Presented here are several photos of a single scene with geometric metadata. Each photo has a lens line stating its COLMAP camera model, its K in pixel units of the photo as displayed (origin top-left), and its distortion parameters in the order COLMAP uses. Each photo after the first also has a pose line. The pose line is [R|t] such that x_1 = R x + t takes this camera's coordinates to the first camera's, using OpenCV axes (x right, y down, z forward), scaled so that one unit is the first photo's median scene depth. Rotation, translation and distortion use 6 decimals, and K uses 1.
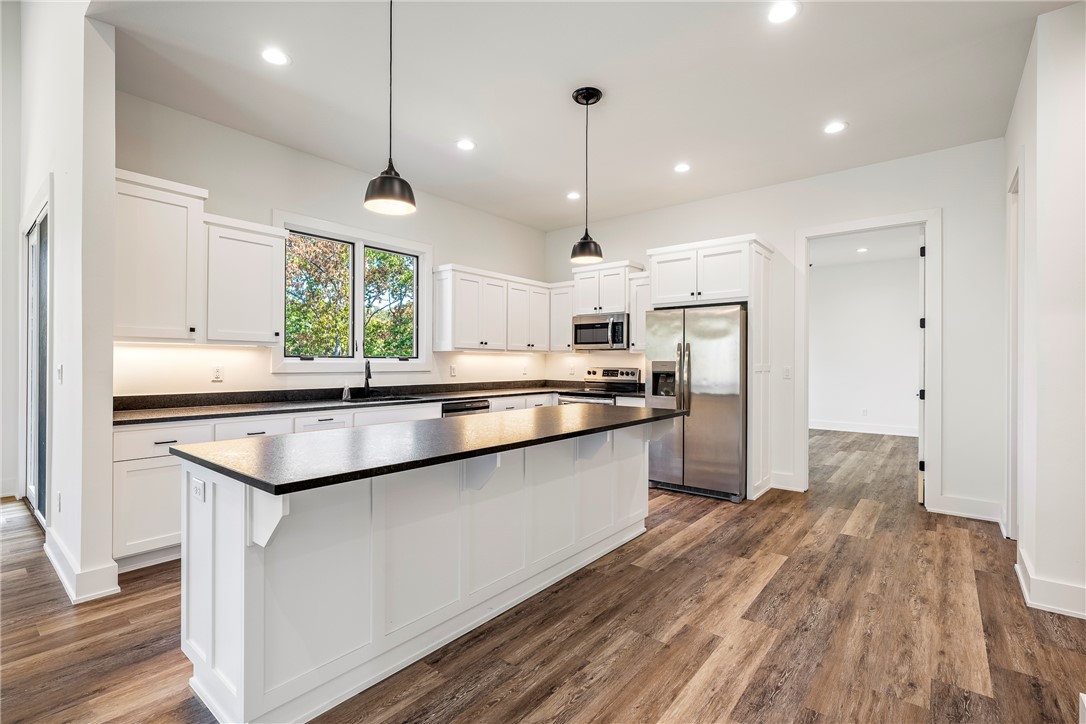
lens RADIAL K [[482.0, 0, 541.8], [0, 482.0, 359.4], [0, 0, 1]] dist [-0.003758, -0.000314]
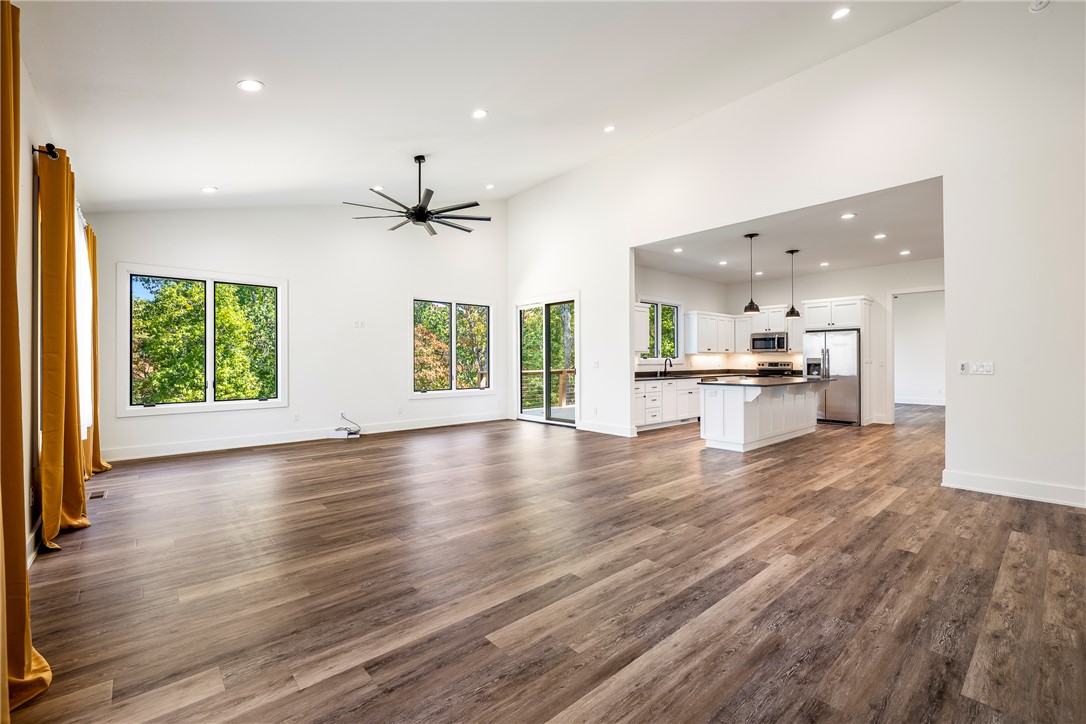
lens RADIAL K [[464.5, 0, 542.7], [0, 464.5, 353.9], [0, 0, 1]] dist [0.008357, -0.000267]
pose [[0.988287, -0.008663, -0.152361, -0.581285], [0.008113, 0.999958, -0.004231, -0.014905], [0.152391, 0.002945, 0.988316, -1.116457]]
